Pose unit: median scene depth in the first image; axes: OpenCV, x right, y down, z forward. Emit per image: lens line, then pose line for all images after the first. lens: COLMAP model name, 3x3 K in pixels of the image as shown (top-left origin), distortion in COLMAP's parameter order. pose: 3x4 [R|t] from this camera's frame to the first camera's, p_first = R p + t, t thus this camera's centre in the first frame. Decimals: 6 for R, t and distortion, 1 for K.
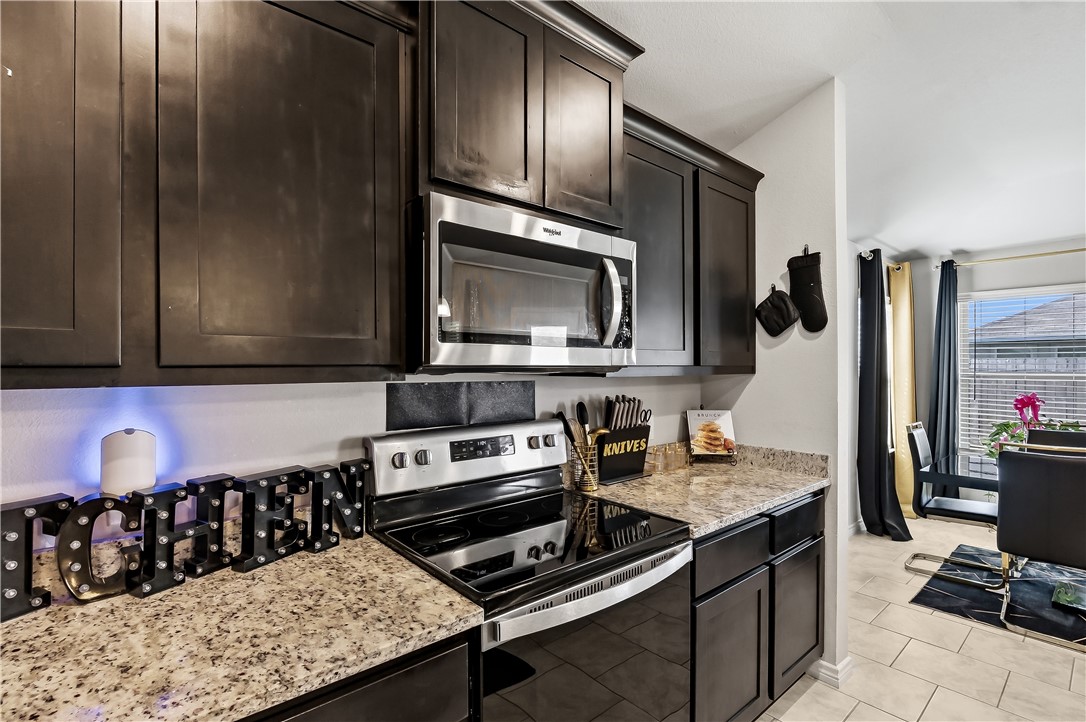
lens RADIAL K [[505.5, 0, 538.8], [0, 505.5, 370.0], [0, 0, 1]] dist [-0.005532, 0.000319]
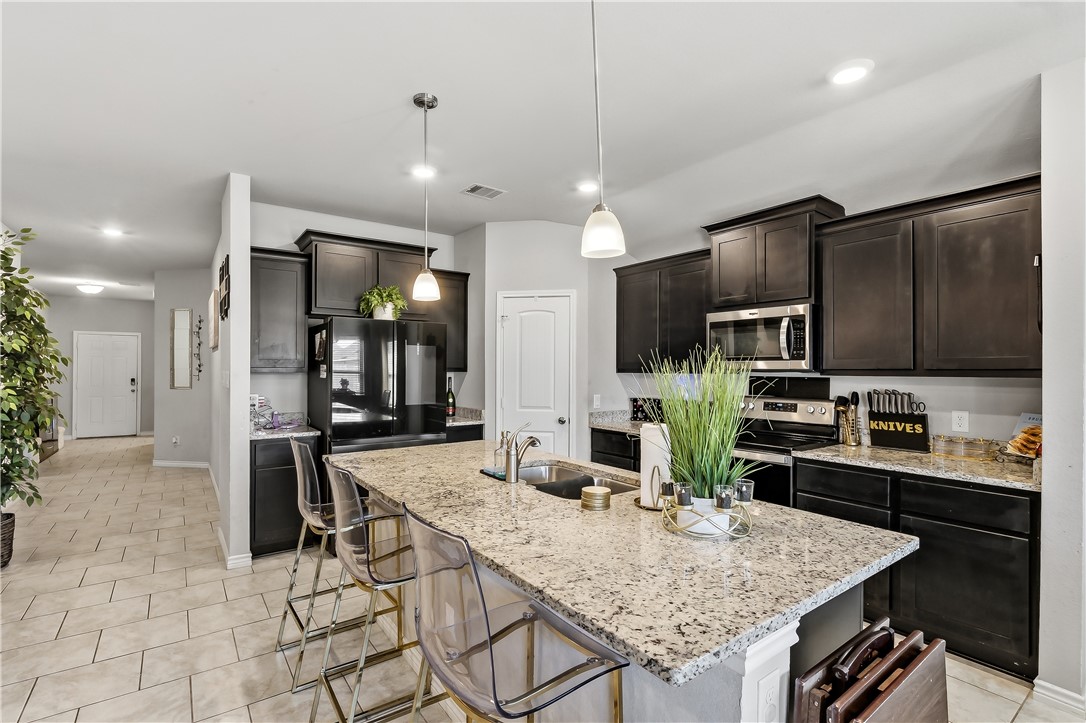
lens RADIAL K [[505.5, 0, 541.1], [0, 505.5, 367.2], [0, 0, 1]] dist [-0.005532, 0.000319]
pose [[-0.077907, -0.001218, -0.996960, 2.191654], [-0.010920, 0.999940, -0.000368, -0.003843], [0.996901, 0.010858, -0.077916, 0.156728]]
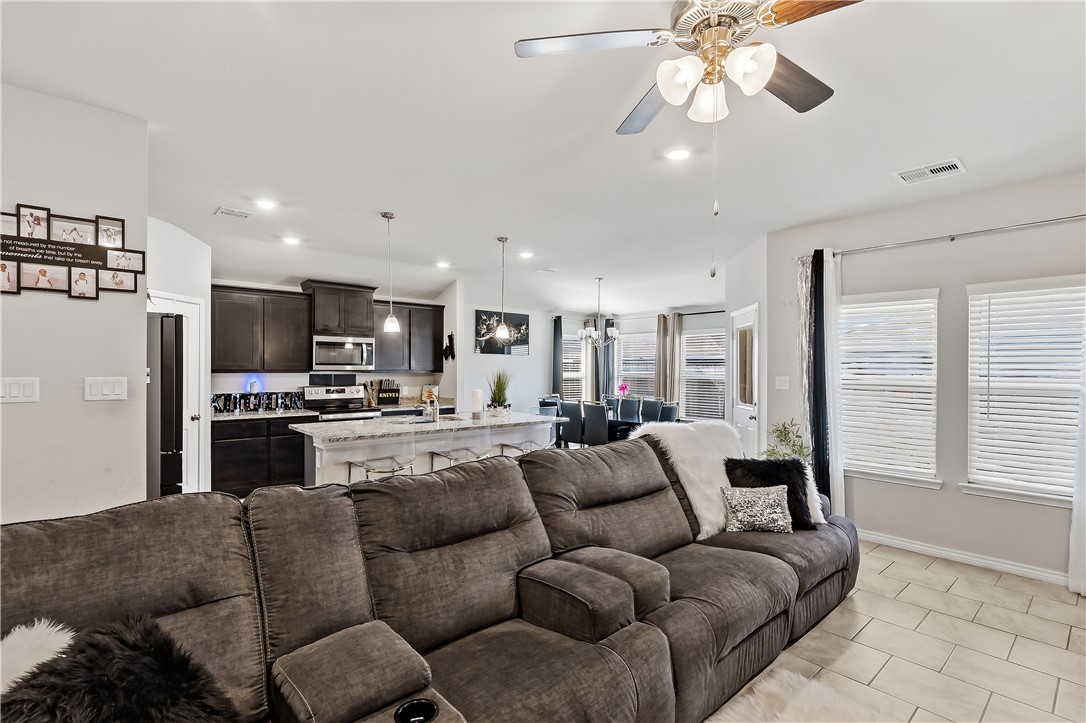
lens RADIAL K [[505.5, 0, 535.4], [0, 505.5, 362.3], [0, 0, 1]] dist [-0.005532, 0.000319]
pose [[0.999962, 0.005374, 0.006872, 1.437288], [-0.005229, 0.999766, -0.021009, 0.007932], [-0.006983, 0.020972, 0.999756, -2.969614]]
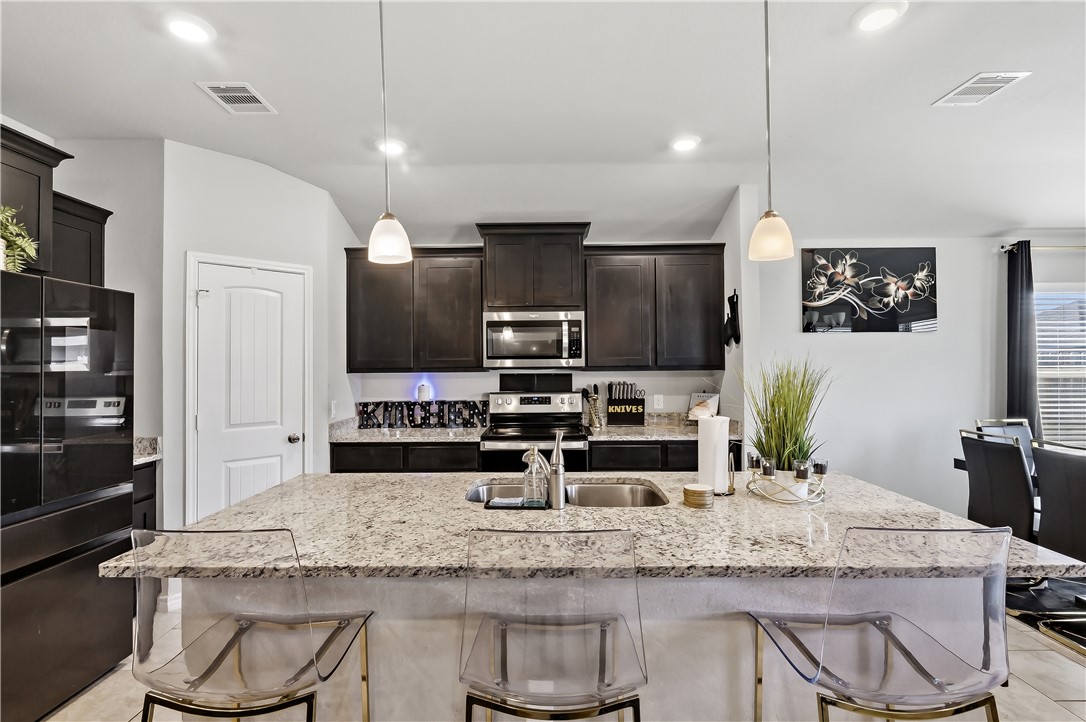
lens RADIAL K [[505.5, 0, 541.2], [0, 505.5, 360.6], [0, 0, 1]] dist [-0.005532, 0.000319]
pose [[0.756346, -0.013614, -0.654031, 1.551805], [0.002216, 0.999831, -0.018250, 0.007008], [0.654169, 0.012354, 0.756248, -0.846821]]
